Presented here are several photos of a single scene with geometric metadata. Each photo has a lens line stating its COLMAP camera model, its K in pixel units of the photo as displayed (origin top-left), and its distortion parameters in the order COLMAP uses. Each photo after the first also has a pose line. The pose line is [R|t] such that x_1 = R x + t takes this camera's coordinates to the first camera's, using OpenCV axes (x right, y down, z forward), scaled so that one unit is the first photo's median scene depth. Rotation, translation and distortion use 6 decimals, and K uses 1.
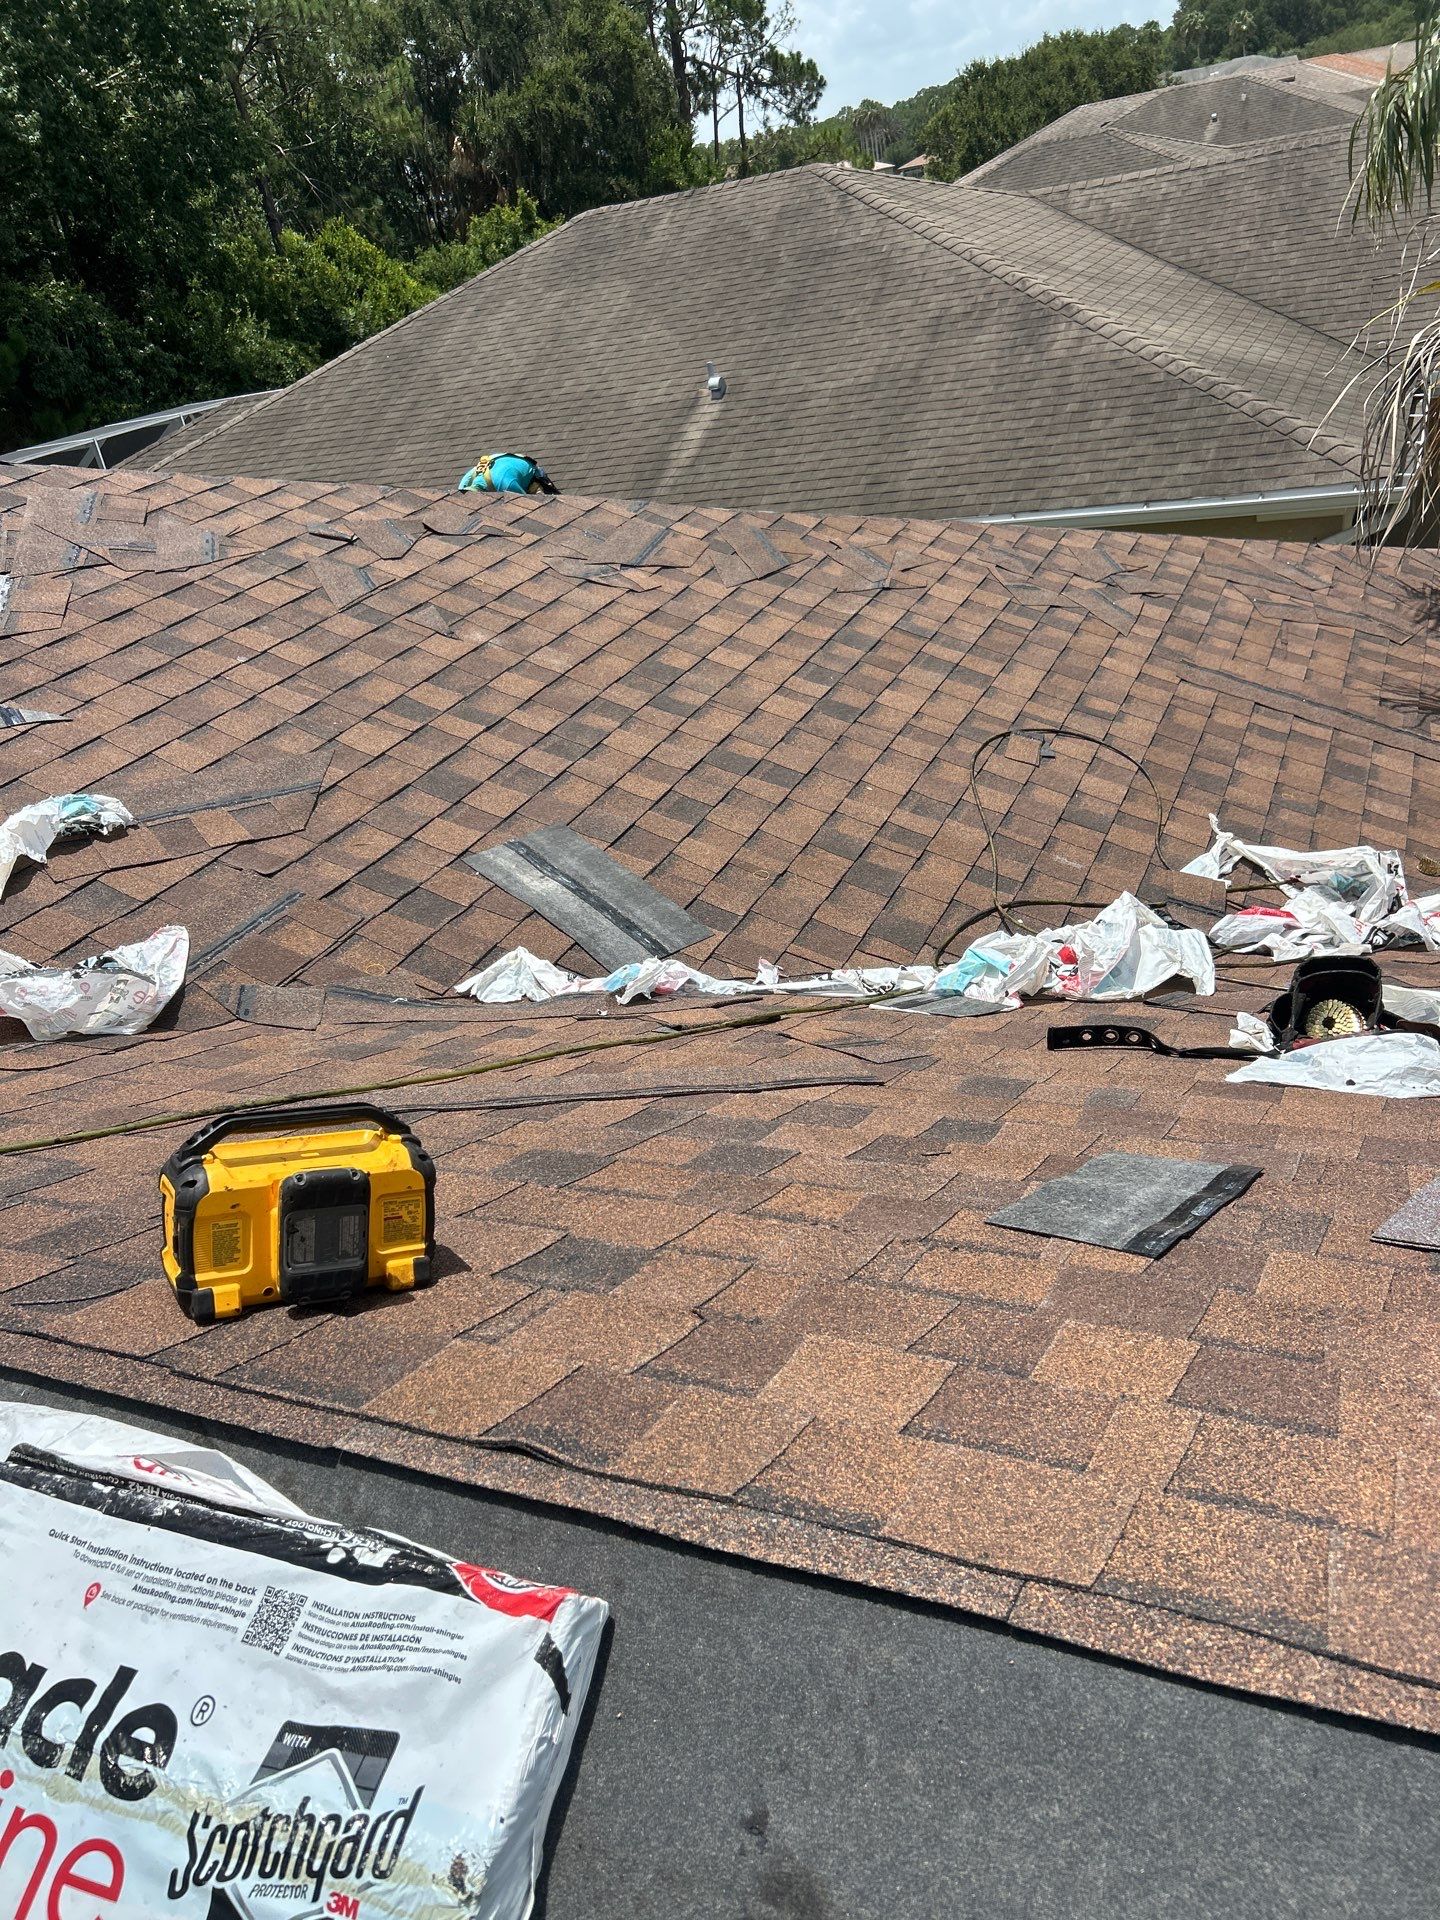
lens RADIAL K [[1439.2, 0, 720.0], [0, 1439.2, 960.0], [0, 0, 1]] dist [0.049343, -0.048433]
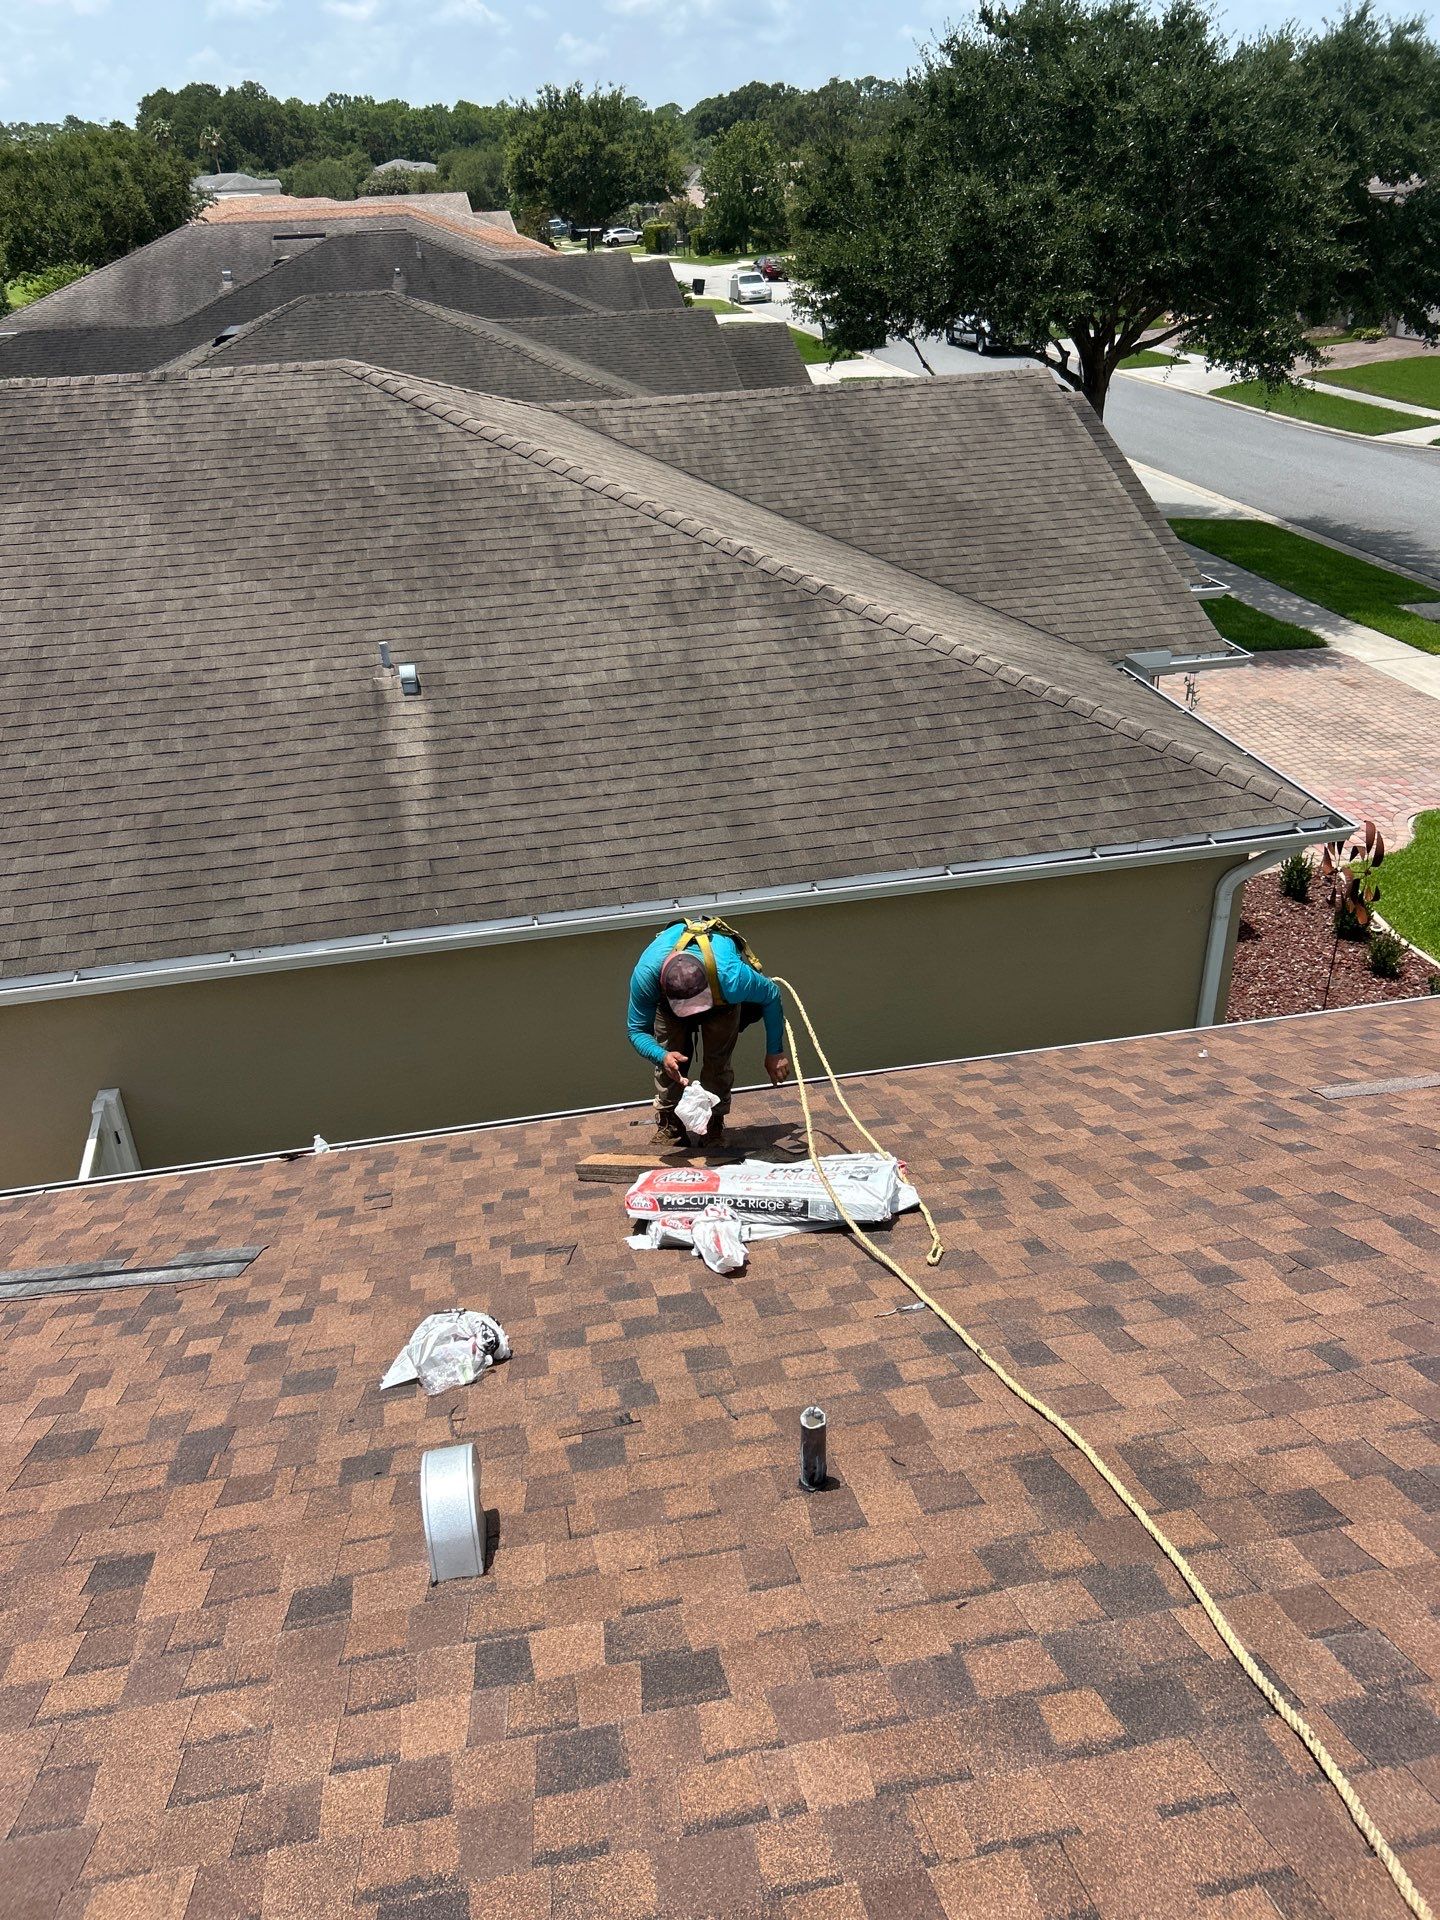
lens RADIAL K [[1439.2, 0, 720.0], [0, 1439.2, 960.0], [0, 0, 1]] dist [0.049343, -0.048433]
pose [[0.816088, -0.146513, 0.559048, -0.253786], [0.178086, 0.984013, -0.002081, -0.185841], [-0.549805, 0.101257, 0.829133, 0.261938]]
